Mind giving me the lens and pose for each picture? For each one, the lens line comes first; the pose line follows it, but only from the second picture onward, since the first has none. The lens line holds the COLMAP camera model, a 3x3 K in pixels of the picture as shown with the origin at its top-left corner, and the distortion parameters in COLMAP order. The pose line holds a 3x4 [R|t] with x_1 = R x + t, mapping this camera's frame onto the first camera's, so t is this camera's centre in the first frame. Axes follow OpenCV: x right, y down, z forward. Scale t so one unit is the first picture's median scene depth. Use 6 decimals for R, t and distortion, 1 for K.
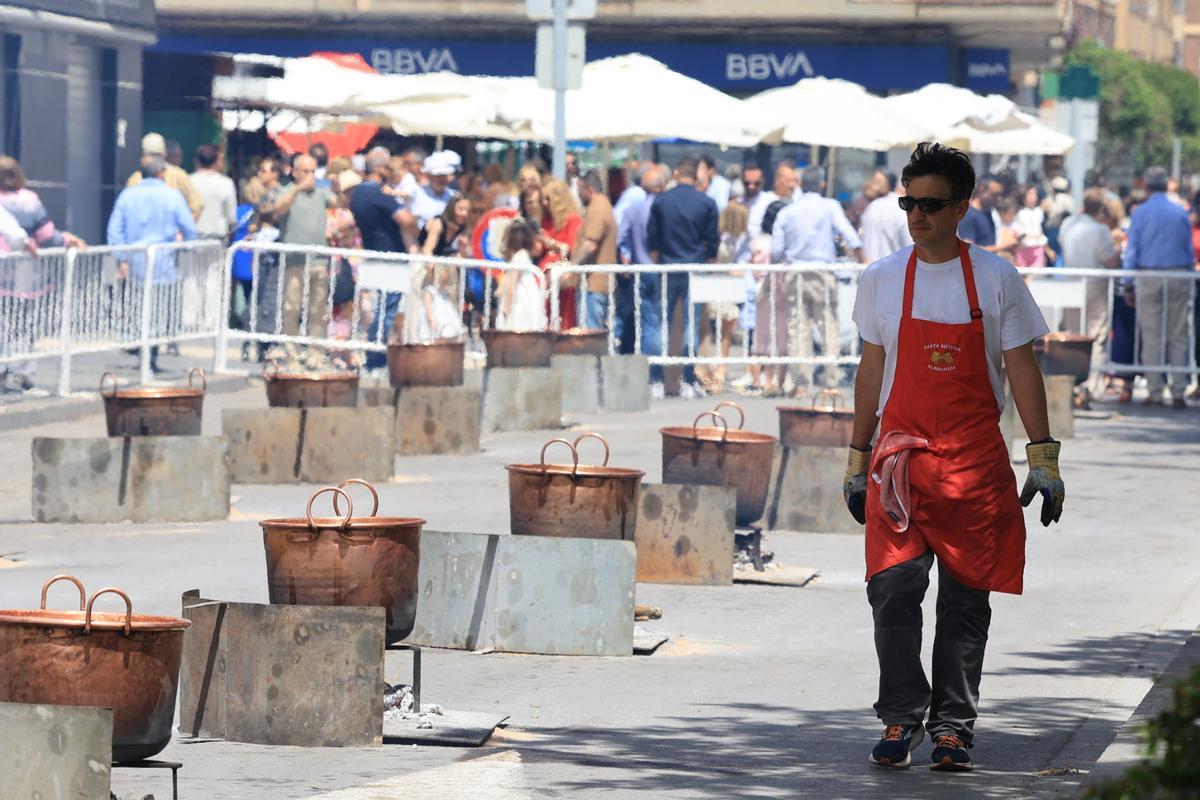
lens RADIAL K [[7298.0, 0, 600.0], [0, 7298.0, 400.0], [0, 0, 1]] dist [0.846324, 18.561717]
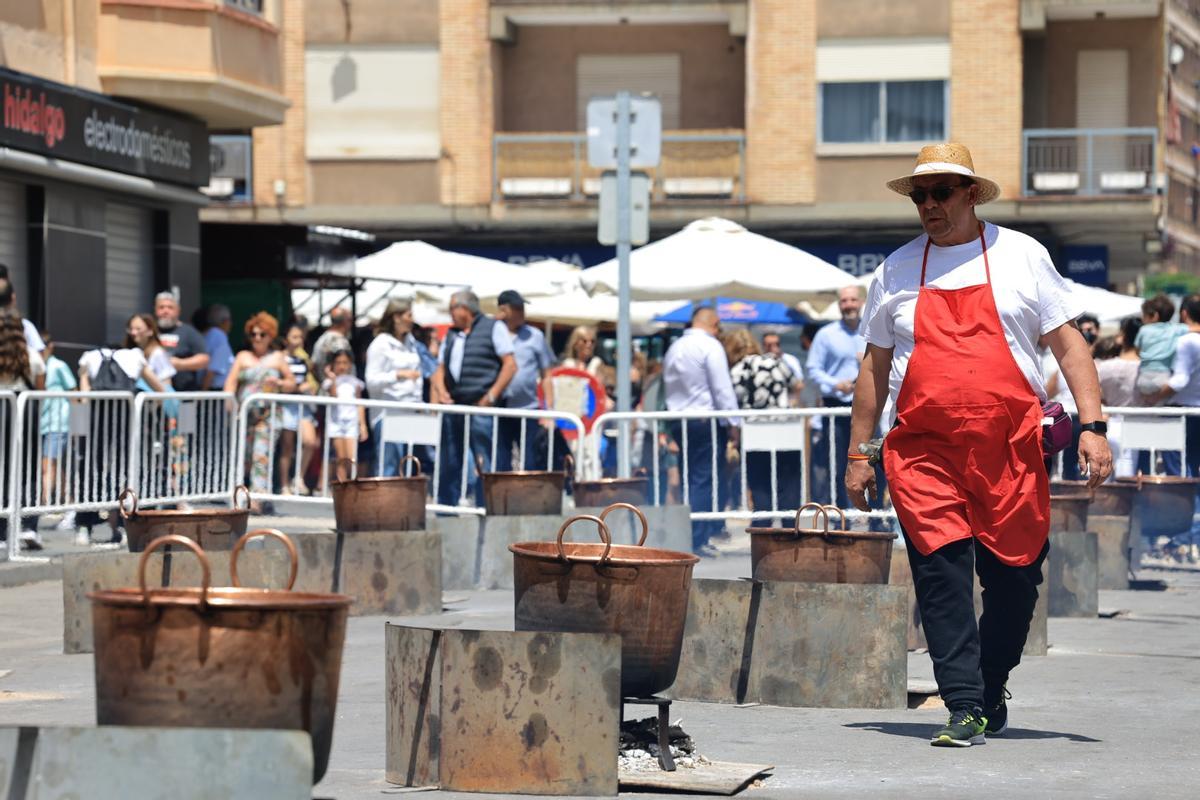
lens RADIAL K [[5456.2, 0, 600.0], [0, 5456.2, 400.0], [0, 0, 1]] dist [1.377121, 2.608381]
pose [[0.999134, -0.015287, -0.038693, 0.034759], [0.013835, 0.999201, -0.037505, 0.009321], [0.039235, 0.036937, 0.998547, 0.528730]]
